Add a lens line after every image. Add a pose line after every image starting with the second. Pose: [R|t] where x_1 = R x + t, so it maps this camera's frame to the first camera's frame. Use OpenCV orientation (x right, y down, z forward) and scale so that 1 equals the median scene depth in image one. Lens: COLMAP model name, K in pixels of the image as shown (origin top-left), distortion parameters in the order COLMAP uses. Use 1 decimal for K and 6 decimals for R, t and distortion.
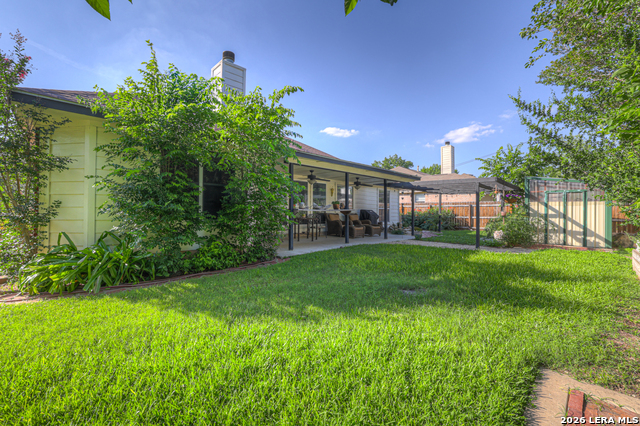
lens RADIAL K [[268.7, 0, 322.3], [0, 268.7, 211.3], [0, 0, 1]] dist [-0.002132, 0.000133]
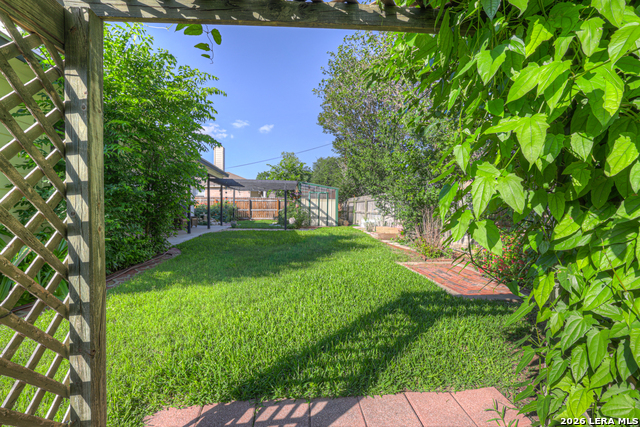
lens RADIAL K [[268.7, 0, 319.3], [0, 268.7, 214.2], [0, 0, 1]] dist [-0.002132, 0.000133]
pose [[0.630153, -0.016716, 0.776291, -0.341580], [-0.006062, 0.999632, 0.026446, 0.012626], [-0.776447, -0.021371, 0.629820, -0.021967]]
